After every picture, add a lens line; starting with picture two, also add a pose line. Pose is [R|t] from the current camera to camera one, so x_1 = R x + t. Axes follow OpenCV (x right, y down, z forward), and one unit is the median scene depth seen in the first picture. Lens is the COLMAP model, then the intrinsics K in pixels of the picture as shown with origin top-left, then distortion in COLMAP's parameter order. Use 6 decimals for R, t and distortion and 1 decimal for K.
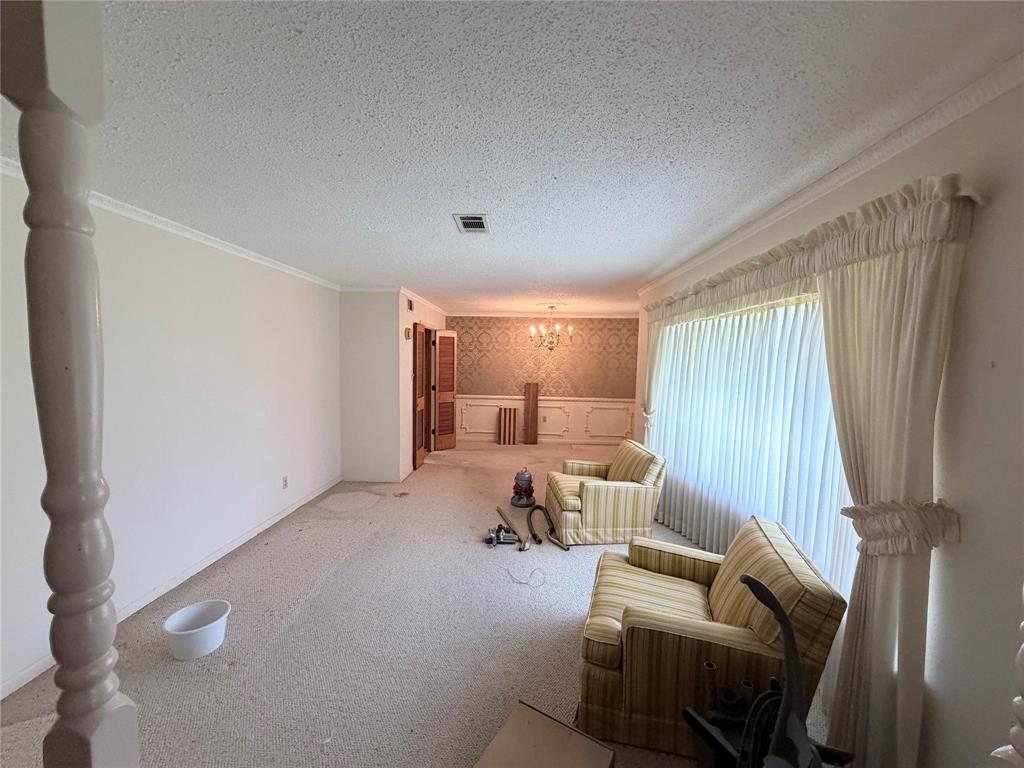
lens RADIAL K [[407.1, 0, 509.1], [0, 407.1, 382.9], [0, 0, 1]] dist [-0.000075, -0.000179]
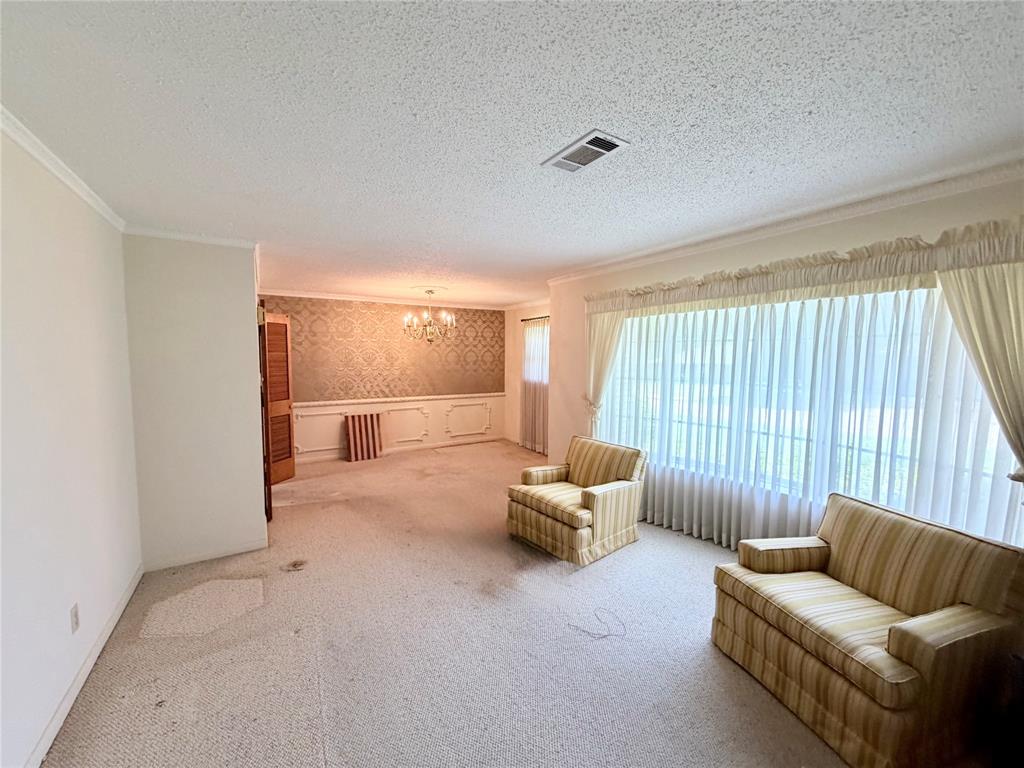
lens RADIAL K [[407.1, 0, 509.1], [0, 407.1, 382.9], [0, 0, 1]] dist [-0.000075, -0.000179]
pose [[0.826712, -0.052920, 0.560131, -0.615648], [0.044846, 0.998597, 0.028156, -0.031439], [-0.560835, 0.001843, 0.827926, 0.517626]]
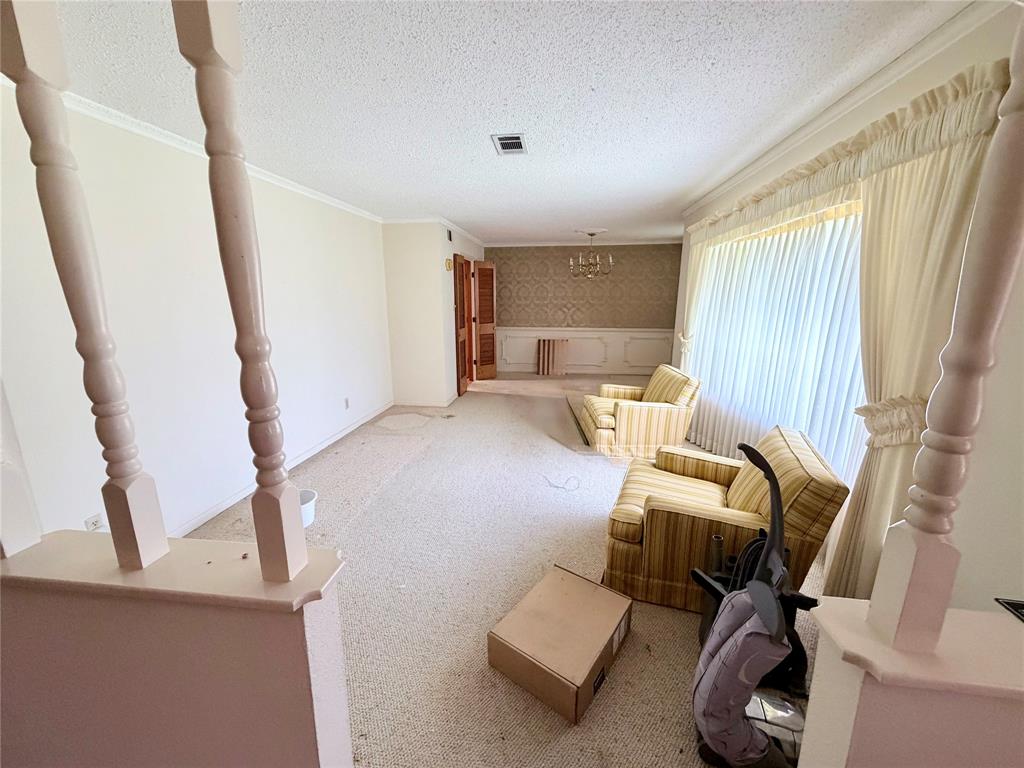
lens RADIAL K [[407.1, 0, 509.1], [0, 407.1, 382.9], [0, 0, 1]] dist [-0.000075, -0.000179]
pose [[0.995371, 0.000985, -0.096104, 0.004251], [0.013741, 0.988216, 0.152448, 0.039428], [0.095122, -0.153063, 0.983628, -0.083208]]
